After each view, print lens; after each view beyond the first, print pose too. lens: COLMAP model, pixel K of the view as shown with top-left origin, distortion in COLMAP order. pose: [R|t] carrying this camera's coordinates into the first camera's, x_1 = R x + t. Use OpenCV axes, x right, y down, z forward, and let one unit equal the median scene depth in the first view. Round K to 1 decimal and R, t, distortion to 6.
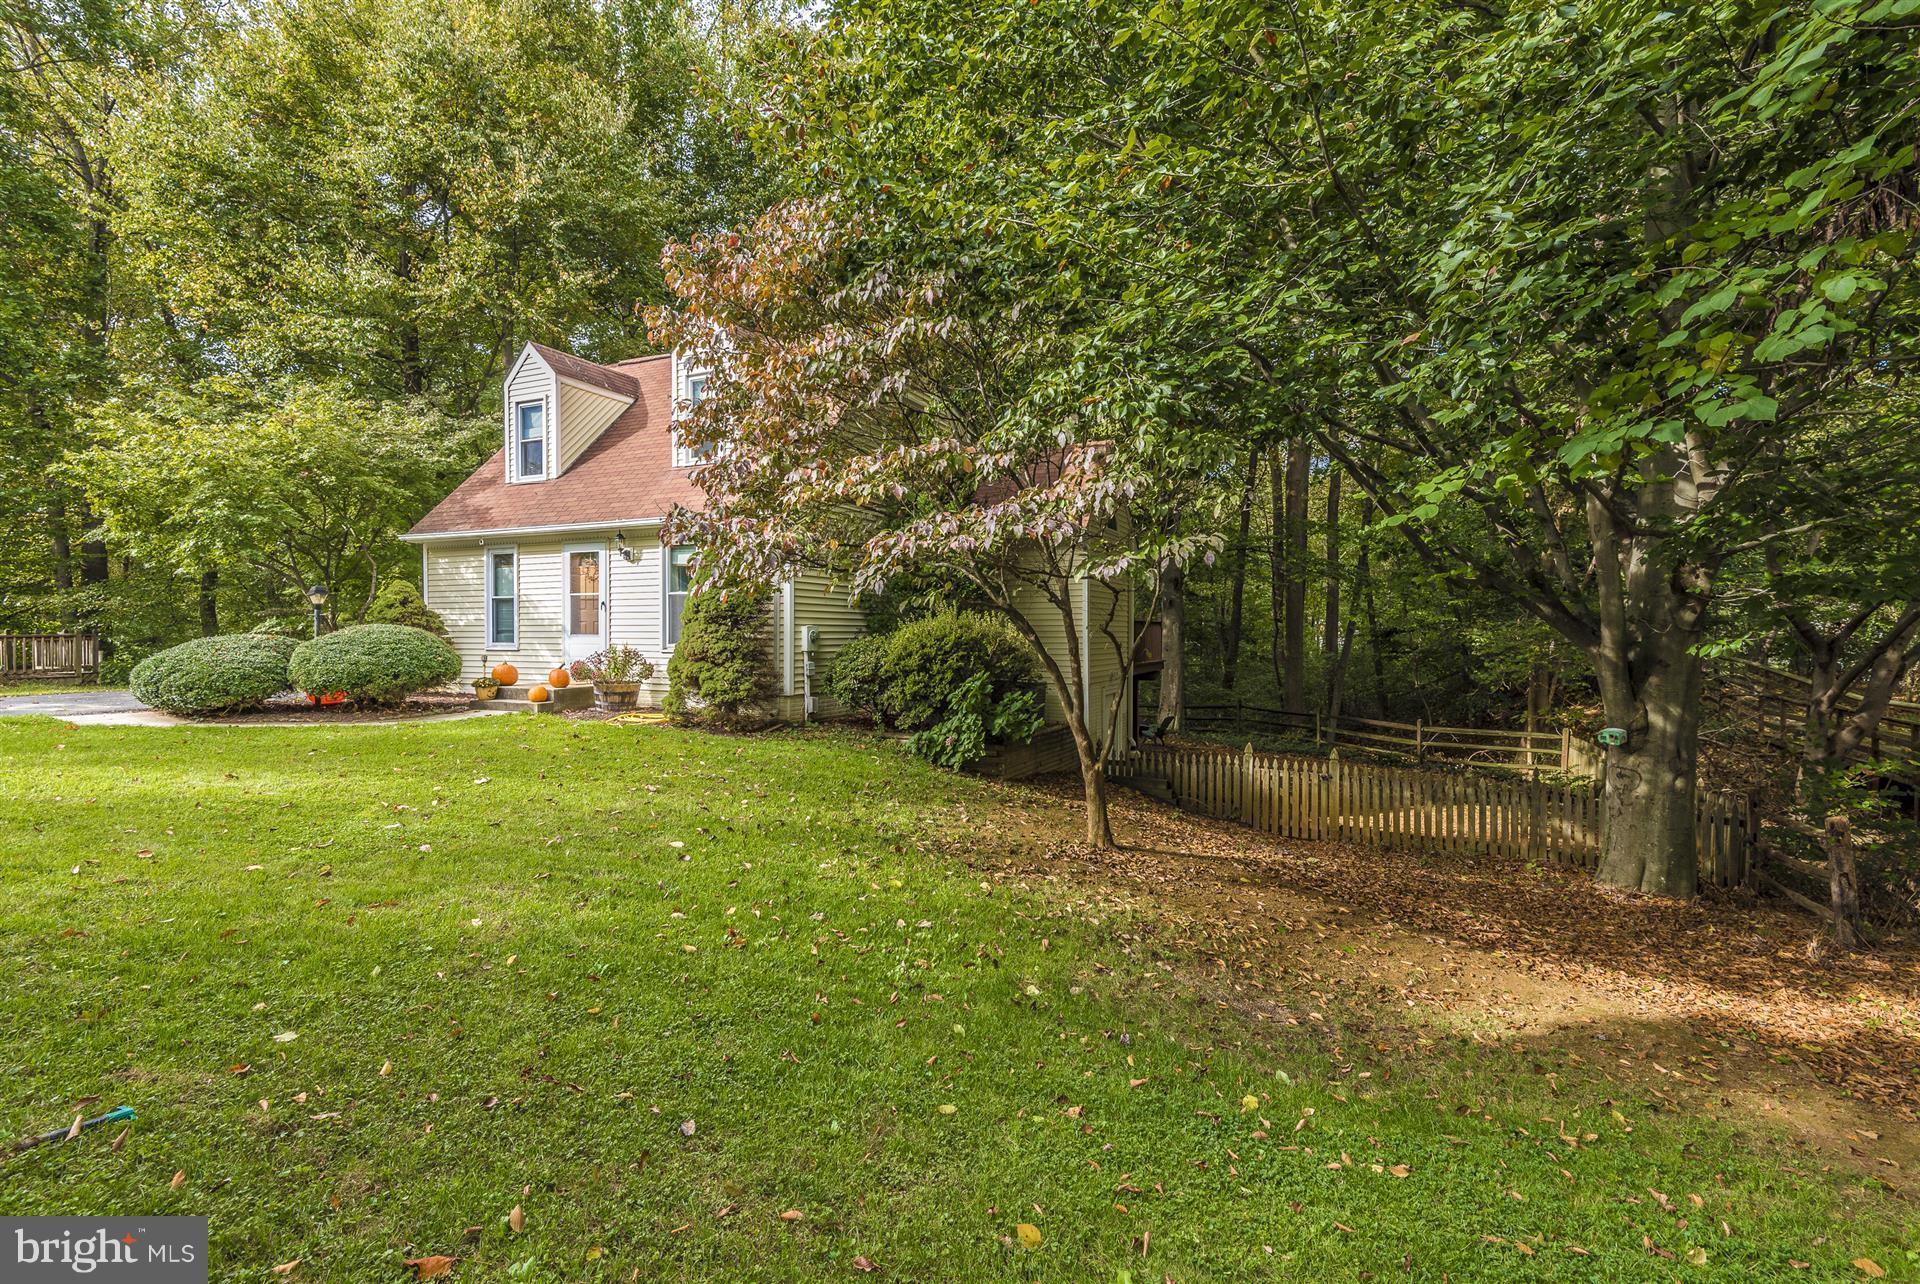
lens RADIAL K [[863.9, 0, 963.1], [0, 863.9, 633.1], [0, 0, 1]] dist [0.034054, -0.022371]
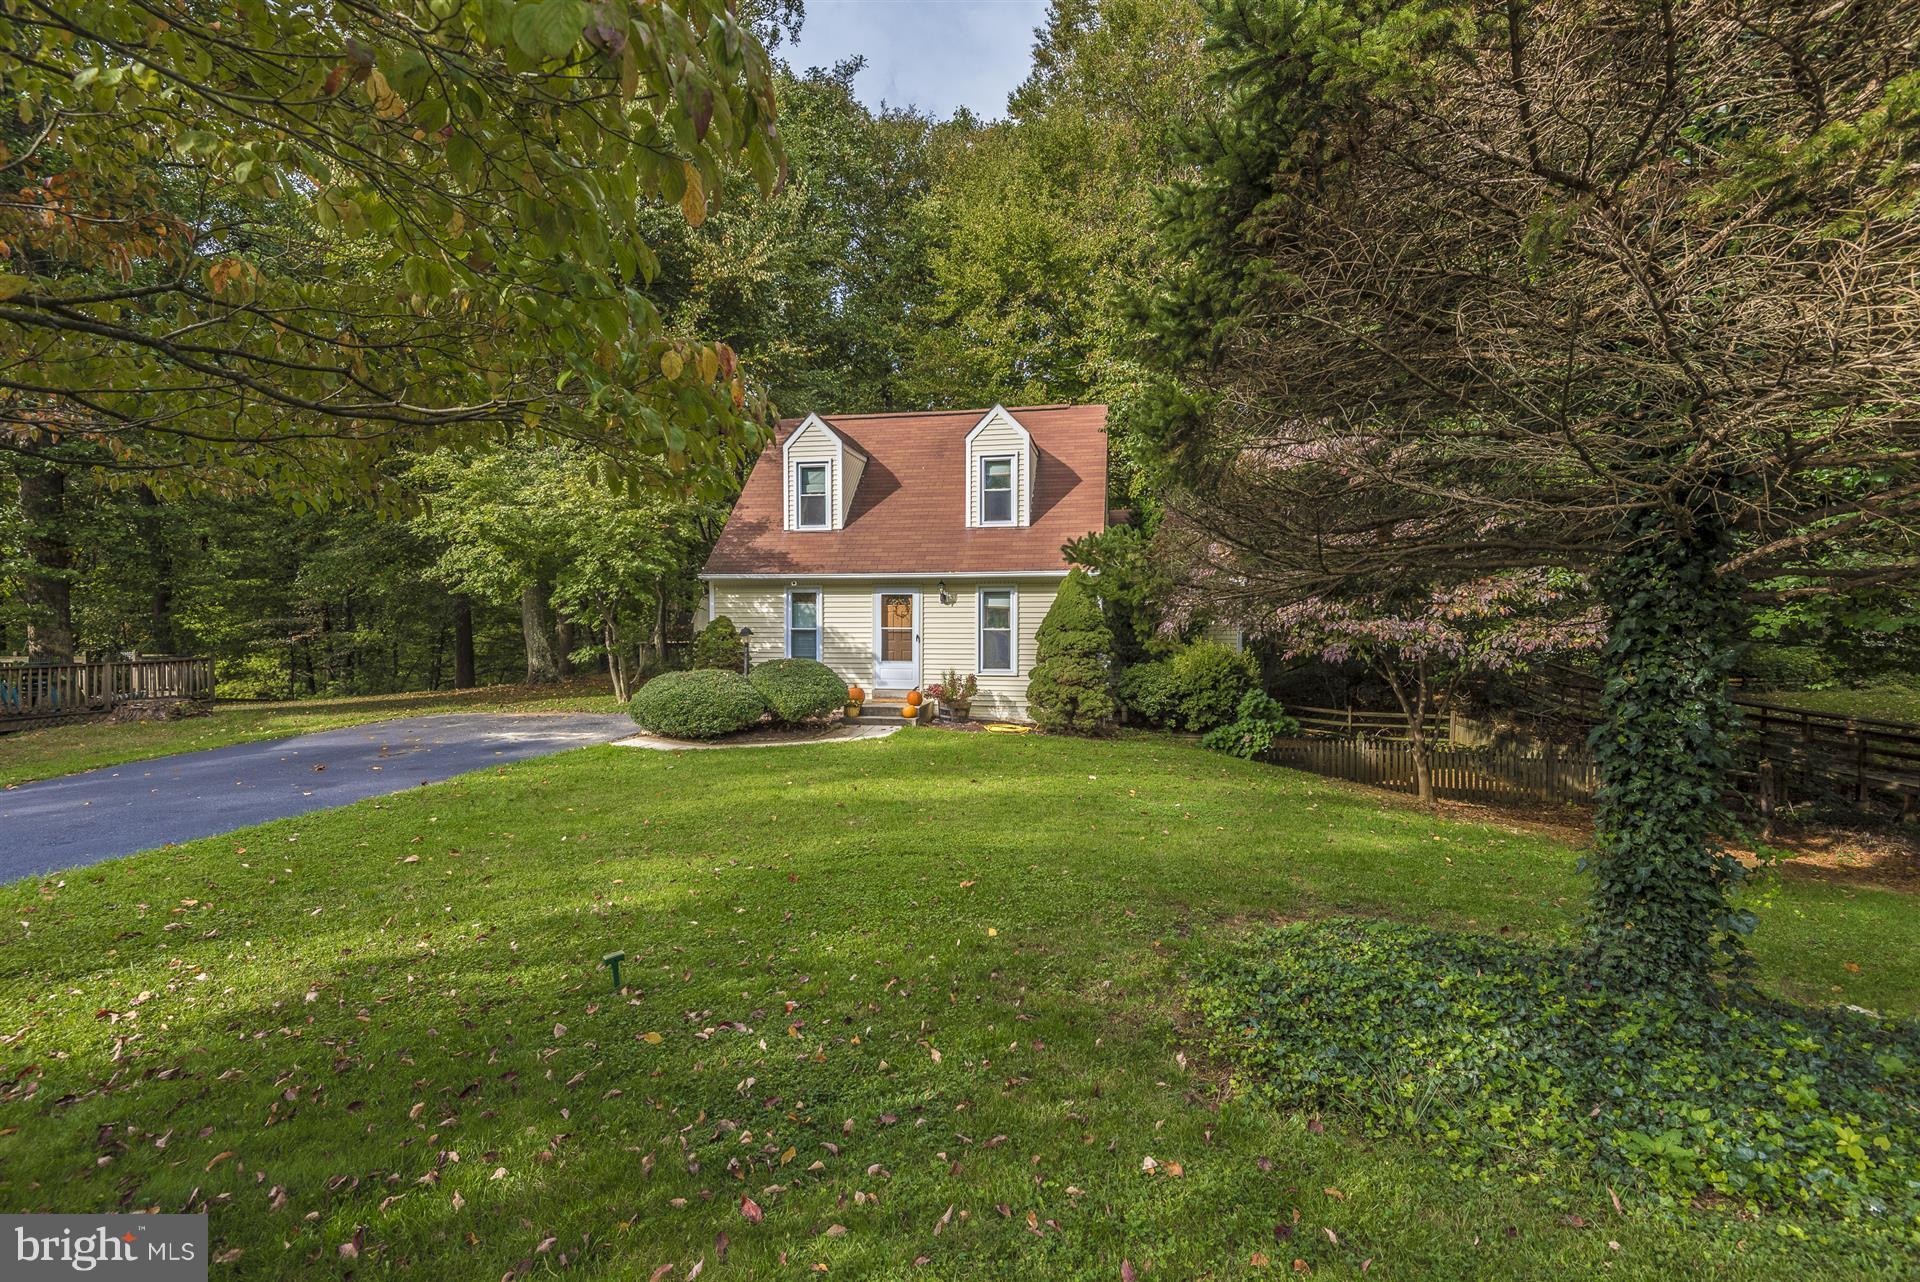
lens RADIAL K [[863.9, 0, 963.1], [0, 863.9, 632.1], [0, 0, 1]] dist [0.034054, -0.022371]
pose [[0.971079, -0.004380, 0.238718, -0.635002], [0.001007, 0.999898, 0.014251, -0.056528], [-0.238756, -0.013599, 0.970984, -0.219113]]
